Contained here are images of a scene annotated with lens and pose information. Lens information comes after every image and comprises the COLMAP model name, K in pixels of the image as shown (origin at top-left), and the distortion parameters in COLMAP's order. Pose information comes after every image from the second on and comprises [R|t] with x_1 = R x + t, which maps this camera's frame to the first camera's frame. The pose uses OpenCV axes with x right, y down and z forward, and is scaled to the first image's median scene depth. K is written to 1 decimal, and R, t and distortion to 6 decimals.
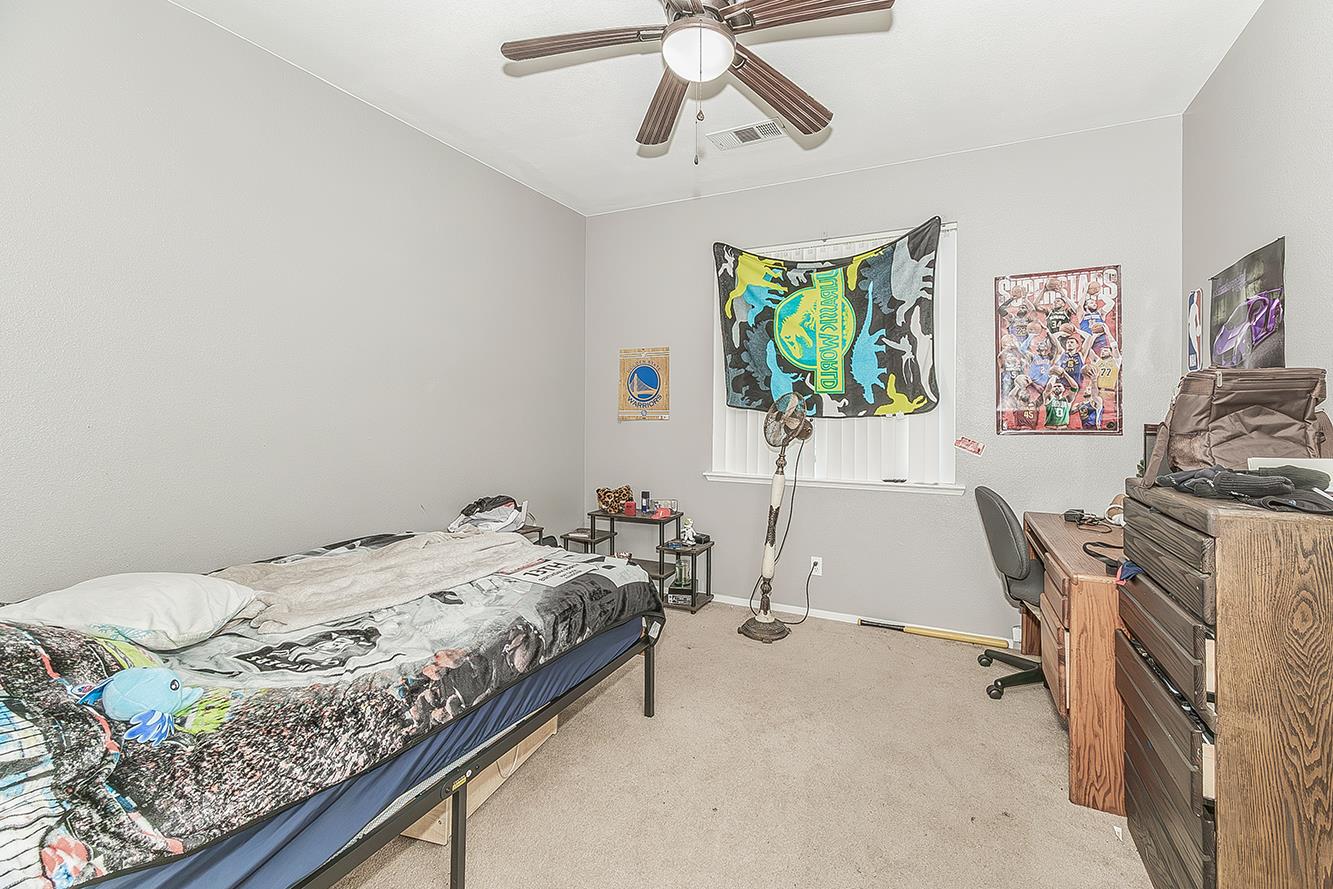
lens RADIAL K [[555.4, 0, 674.4], [0, 555.4, 407.8], [0, 0, 1]] dist [0.000956, 0.000203]
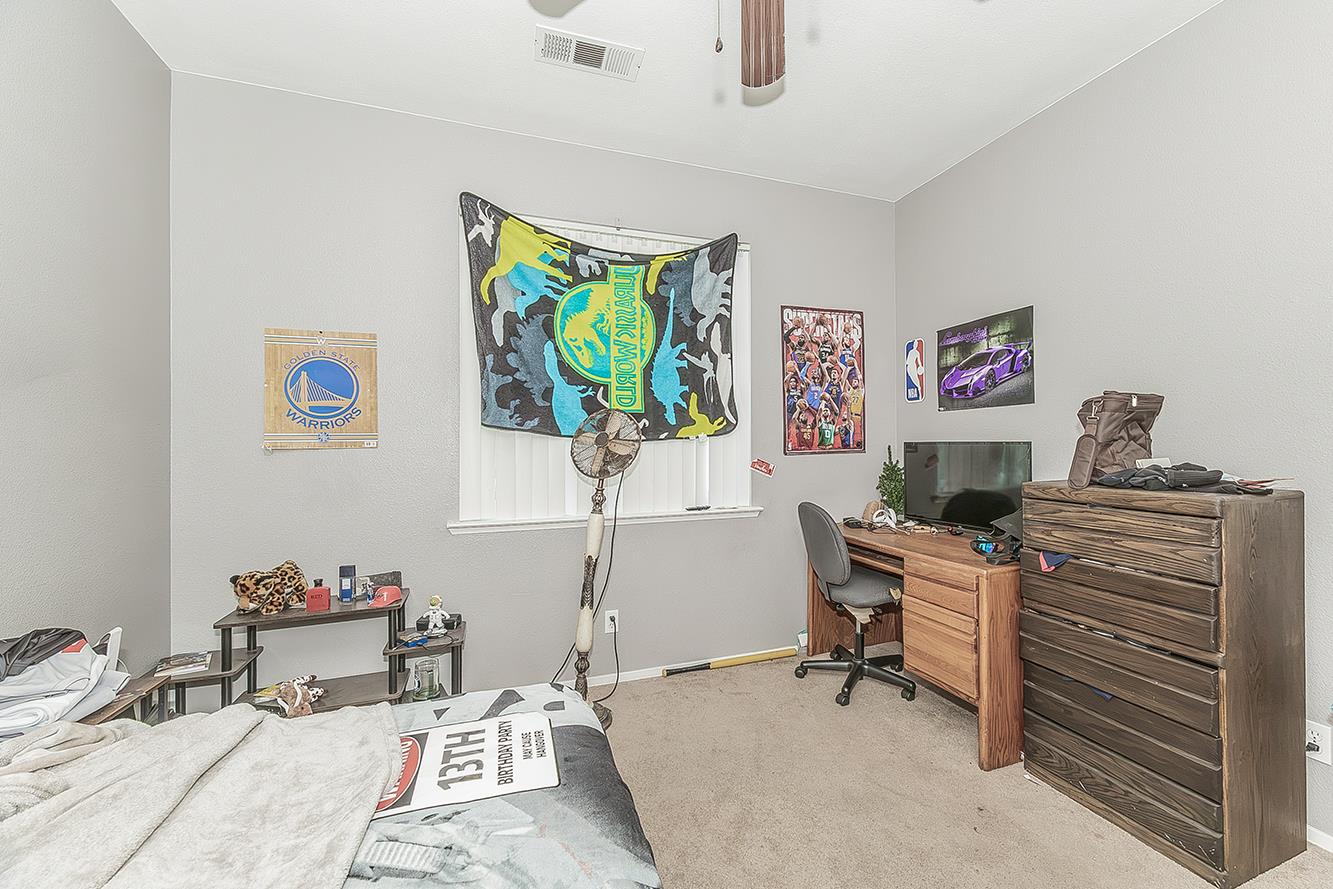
lens RADIAL K [[571.6, 0, 651.6], [0, 571.6, 440.6], [0, 0, 1]] dist [-0.000276, 0.000165]
pose [[0.681083, -0.003435, 0.732198, -0.342977], [0.002470, 0.999994, 0.002395, 0.015642], [-0.732202, 0.000177, 0.681087, 0.399802]]
